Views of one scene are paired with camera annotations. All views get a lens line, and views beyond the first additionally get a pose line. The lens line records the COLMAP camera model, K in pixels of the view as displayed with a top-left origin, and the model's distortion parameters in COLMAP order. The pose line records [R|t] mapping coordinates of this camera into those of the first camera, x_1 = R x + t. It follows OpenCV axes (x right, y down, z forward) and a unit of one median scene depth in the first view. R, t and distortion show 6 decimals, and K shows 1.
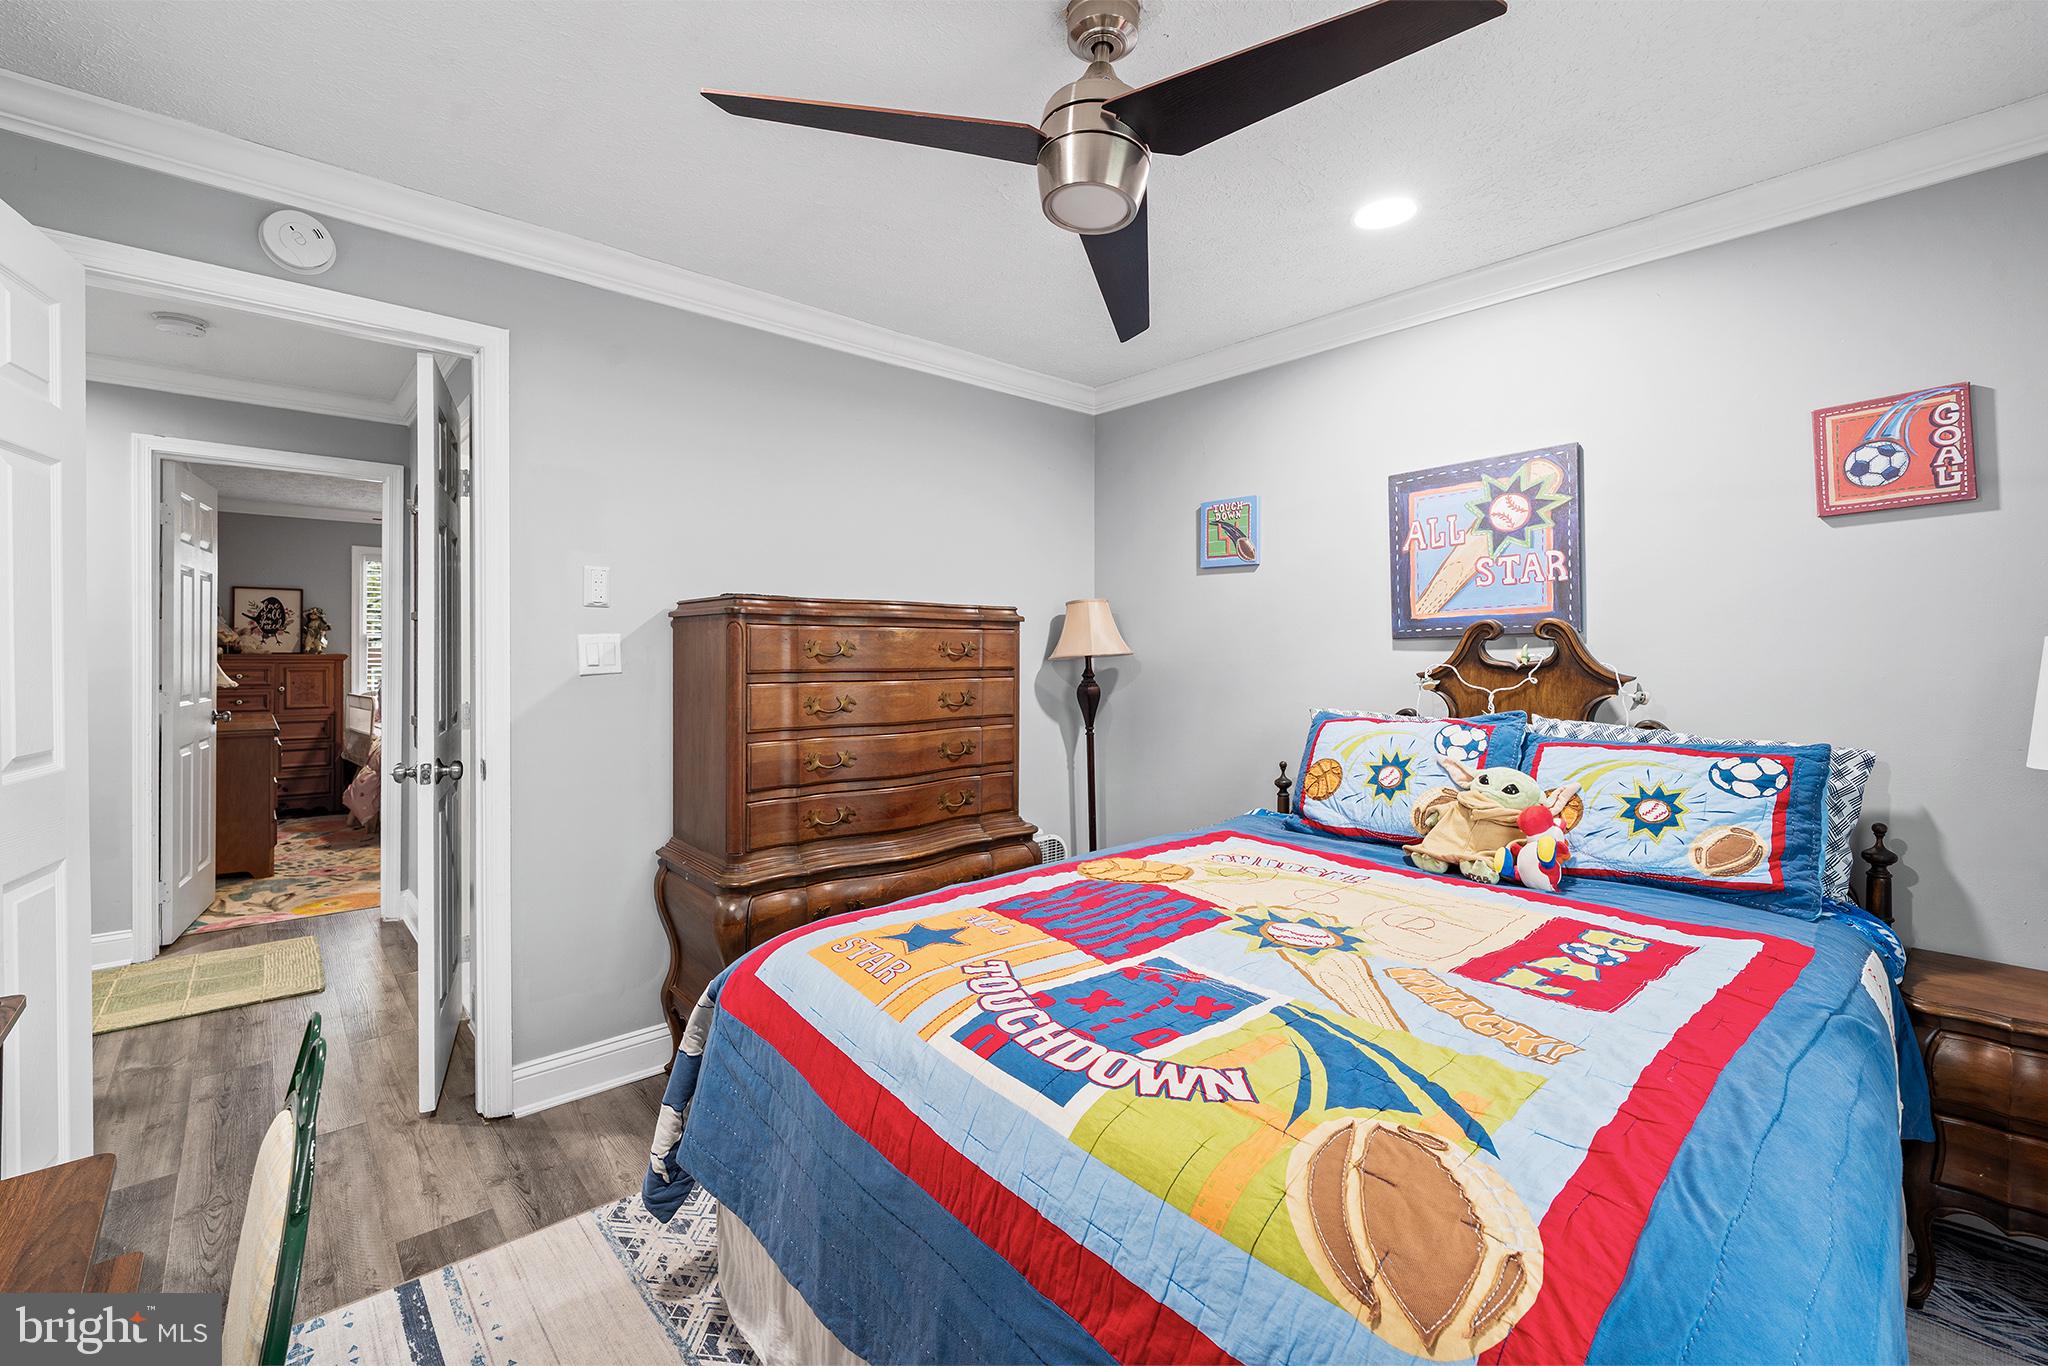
lens RADIAL K [[850.6, 0, 1024.3], [0, 850.6, 663.0], [0, 0, 1]] dist [-0.000058, -0.000414]
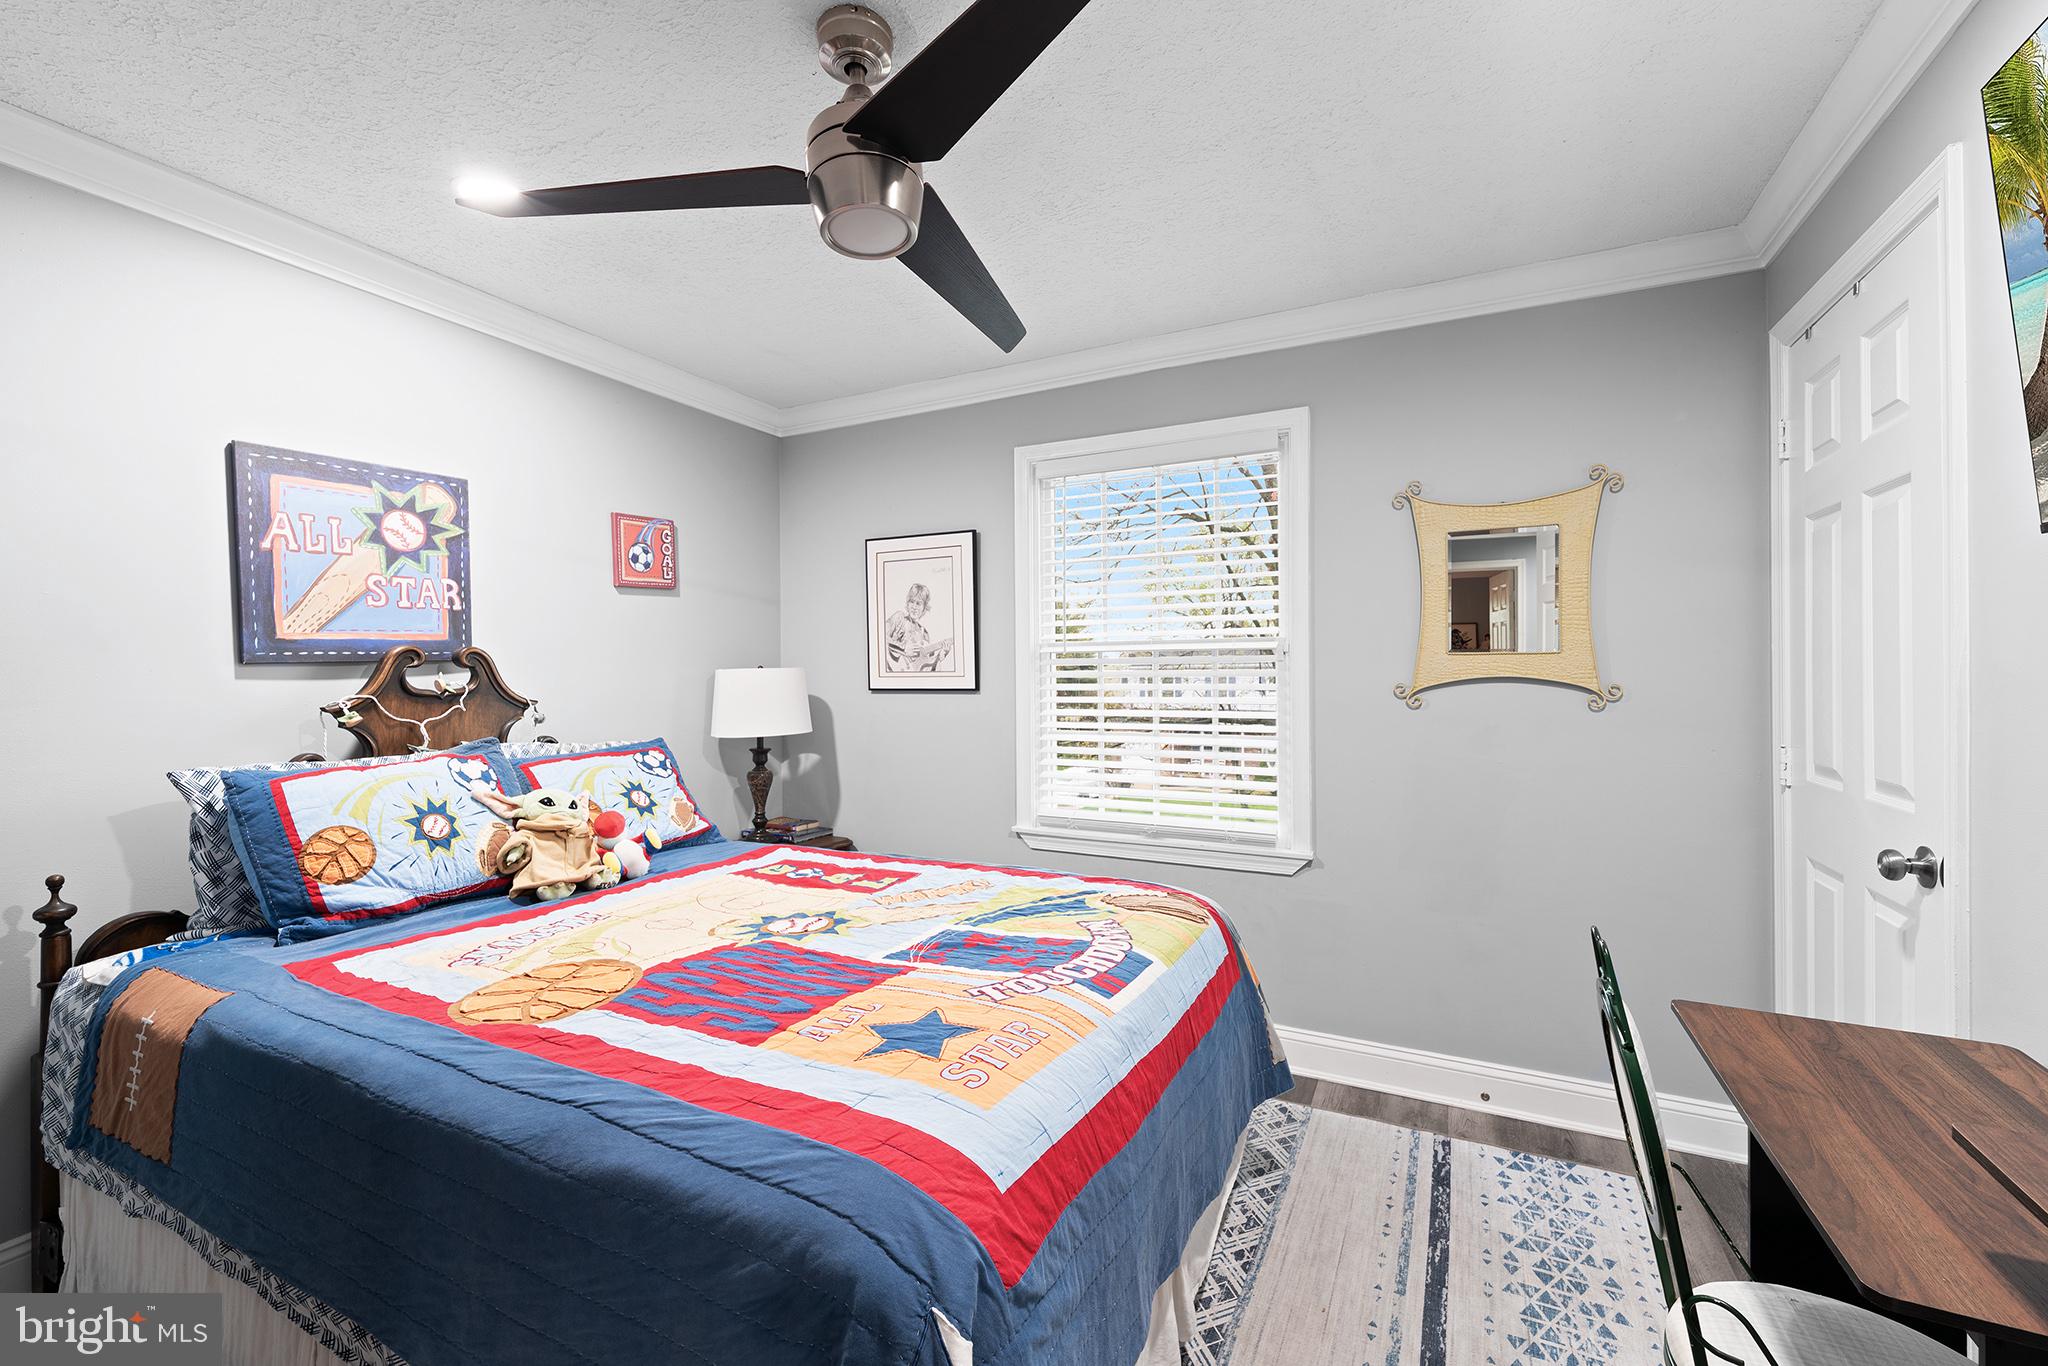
lens RADIAL K [[817.5, 0, 1018.5], [0, 817.5, 676.8], [0, 0, 1]] dist [-0.000119, -0.000058]
pose [[-0.342562, -0.003921, 0.939487, -0.525262], [0.017180, 0.999798, 0.010437, -0.015037], [-0.939338, 0.019716, -0.342425, 0.701334]]
